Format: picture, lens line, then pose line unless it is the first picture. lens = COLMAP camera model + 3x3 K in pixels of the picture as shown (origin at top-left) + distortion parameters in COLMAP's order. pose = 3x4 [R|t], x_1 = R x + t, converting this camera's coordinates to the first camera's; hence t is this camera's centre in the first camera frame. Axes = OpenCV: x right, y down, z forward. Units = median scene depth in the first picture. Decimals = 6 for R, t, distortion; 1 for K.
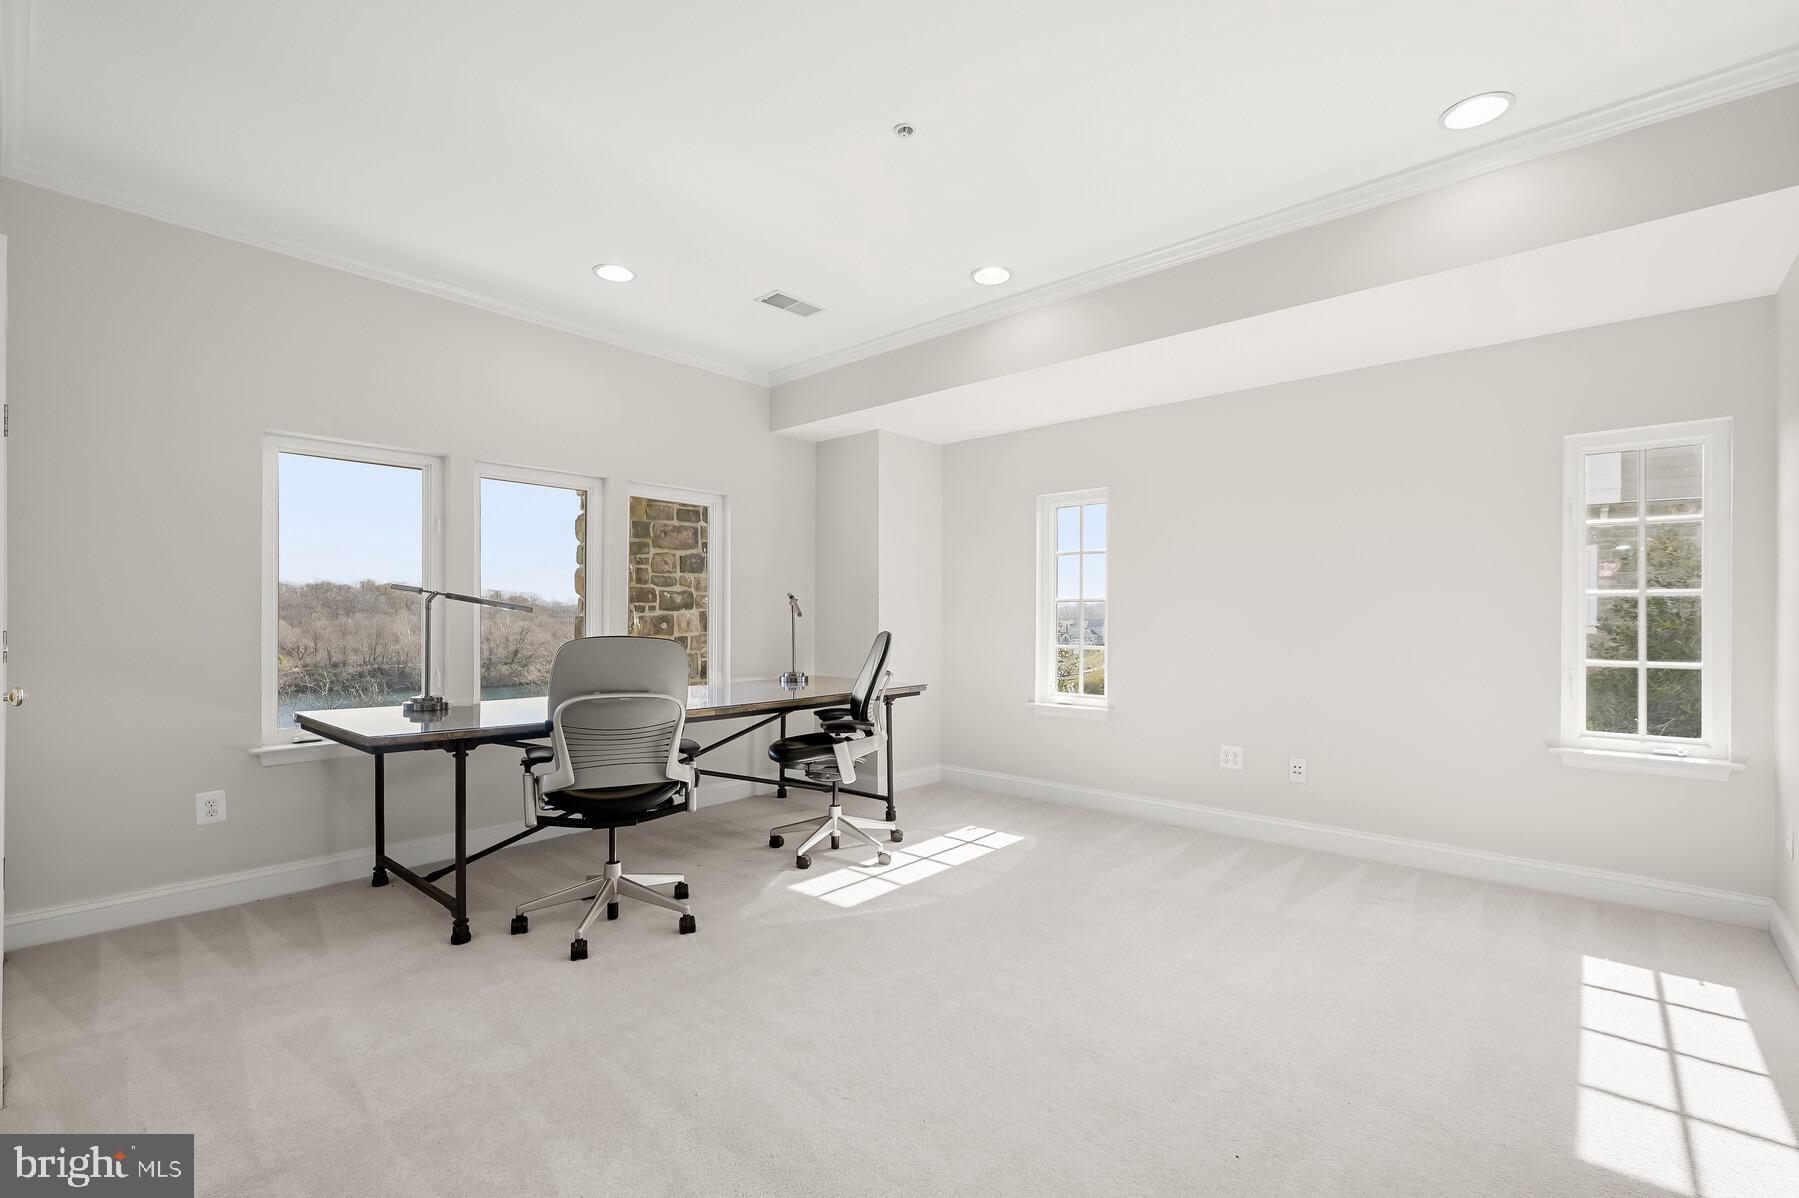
lens RADIAL K [[803.5, 0, 932.9], [0, 803.5, 610.6], [0, 0, 1]] dist [0.014956, -0.001026]
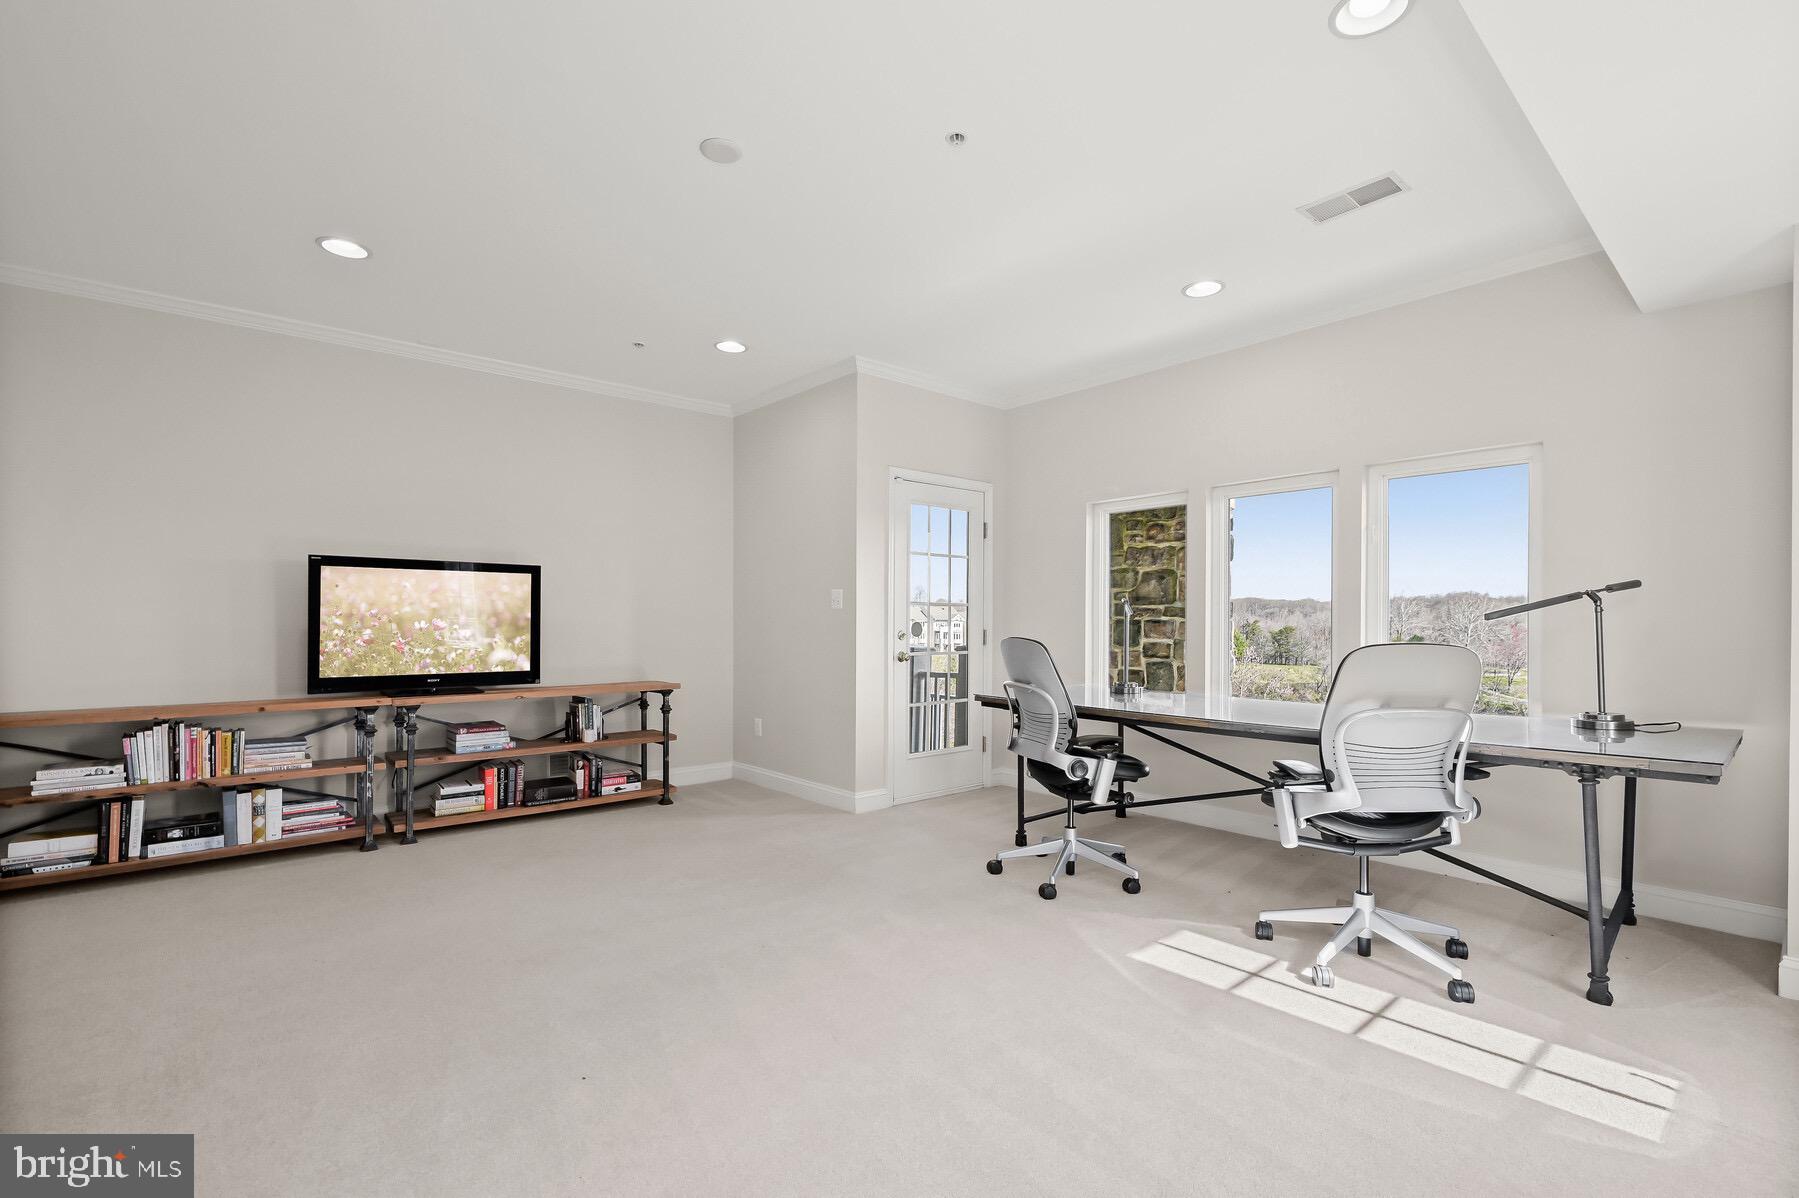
lens RADIAL K [[803.5, 0, 908.3], [0, 803.5, 613.4], [0, 0, 1]] dist [0.014956, -0.001026]
pose [[-0.149547, -0.013868, -0.988657, 0.687677], [0.011016, 0.999816, -0.015691, 0.009990], [0.988693, -0.013237, -0.149367, 0.785502]]
